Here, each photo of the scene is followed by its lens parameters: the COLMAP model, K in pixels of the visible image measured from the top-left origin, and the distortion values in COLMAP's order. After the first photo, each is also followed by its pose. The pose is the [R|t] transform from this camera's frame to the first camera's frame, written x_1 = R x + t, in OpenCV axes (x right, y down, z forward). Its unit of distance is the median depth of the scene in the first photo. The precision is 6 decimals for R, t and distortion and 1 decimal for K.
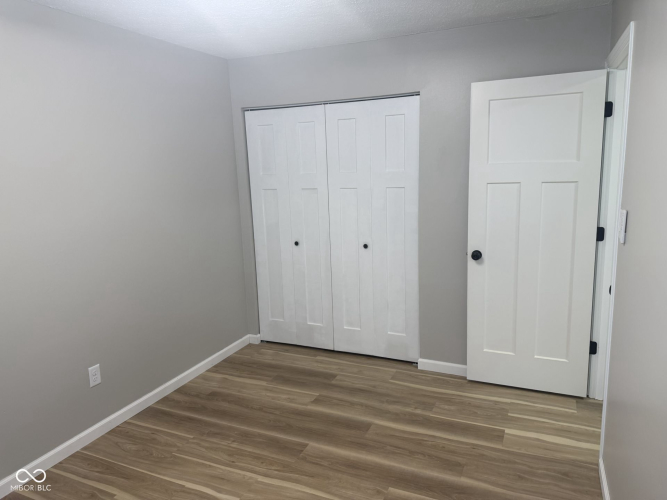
lens RADIAL K [[471.9, 0, 334.1], [0, 471.9, 245.8], [0, 0, 1]] dist [0.048200, -0.029646]
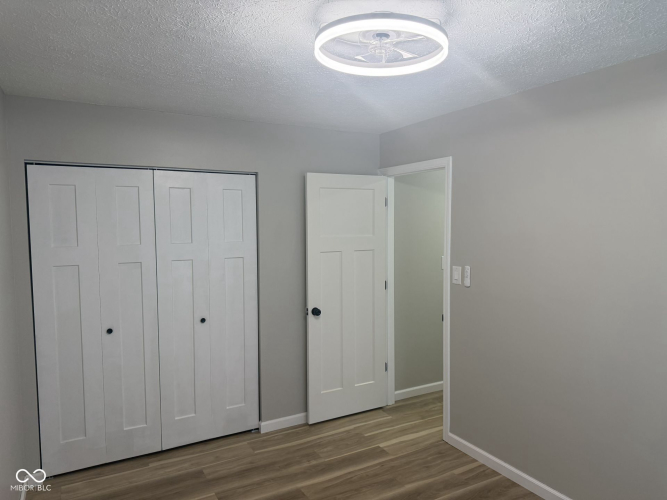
lens RADIAL K [[471.9, 0, 335.0], [0, 471.9, 250.9], [0, 0, 1]] dist [0.048200, -0.029646]
pose [[0.612501, -0.025149, 0.790070, -0.565215], [0.135069, 0.988124, -0.073259, -0.034388], [-0.778845, 0.151586, 0.608624, 0.211711]]
